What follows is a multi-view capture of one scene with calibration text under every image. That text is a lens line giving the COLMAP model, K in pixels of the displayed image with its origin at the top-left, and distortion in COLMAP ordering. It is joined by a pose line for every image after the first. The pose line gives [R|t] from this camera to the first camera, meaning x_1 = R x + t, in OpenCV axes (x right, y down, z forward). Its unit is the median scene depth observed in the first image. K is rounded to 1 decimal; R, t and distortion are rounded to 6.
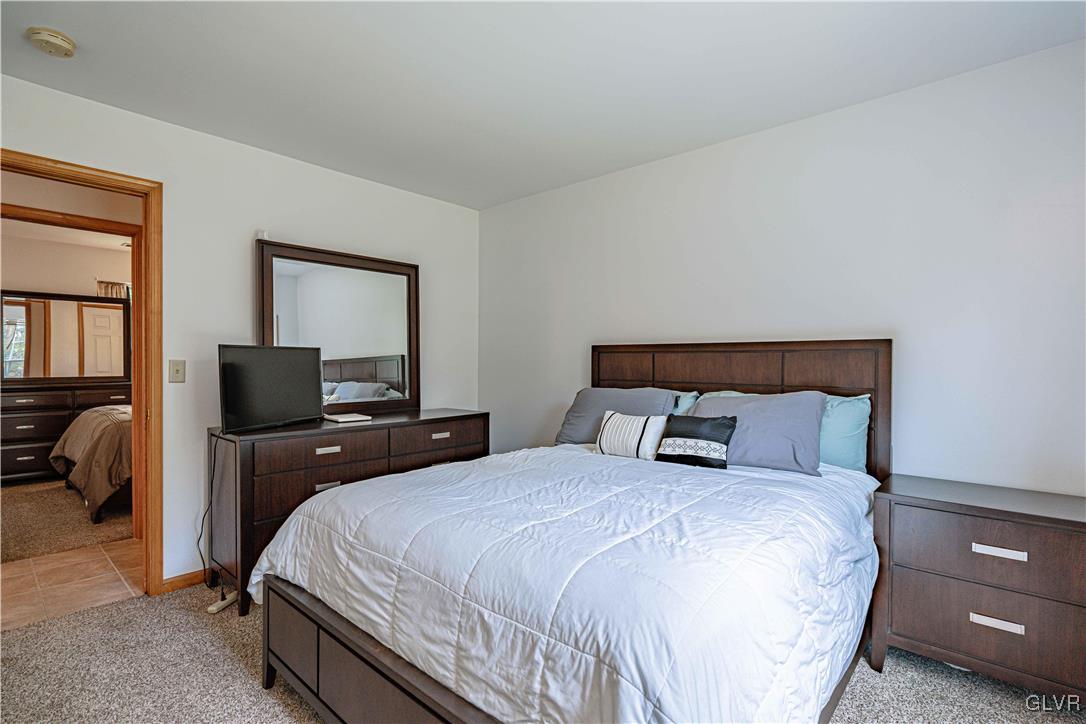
lens RADIAL K [[534.5, 0, 536.1], [0, 534.5, 366.7], [0, 0, 1]] dist [-0.002082, -0.000083]
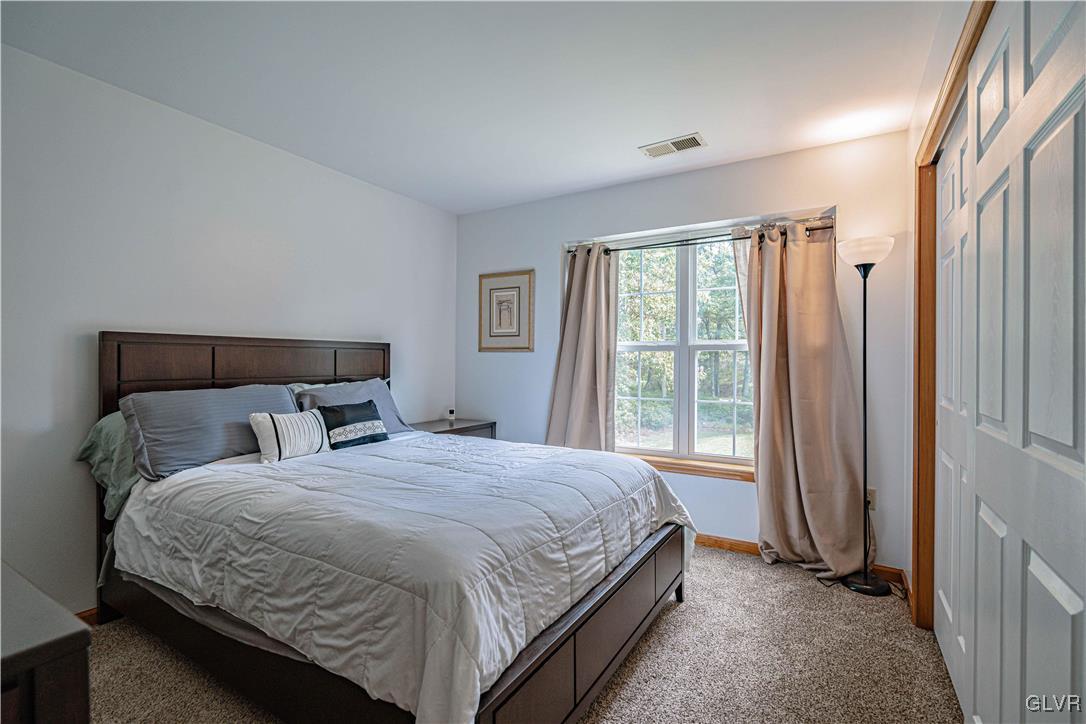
lens RADIAL K [[493.2, 0, 538.1], [0, 493.2, 361.3], [0, 0, 1]] dist [0.002308, 0.000068]
pose [[-0.198847, -0.006101, 0.980012, -0.862853], [0.002136, 0.999976, 0.006659, -0.005642], [-0.980028, 0.003418, -0.198829, 0.847612]]
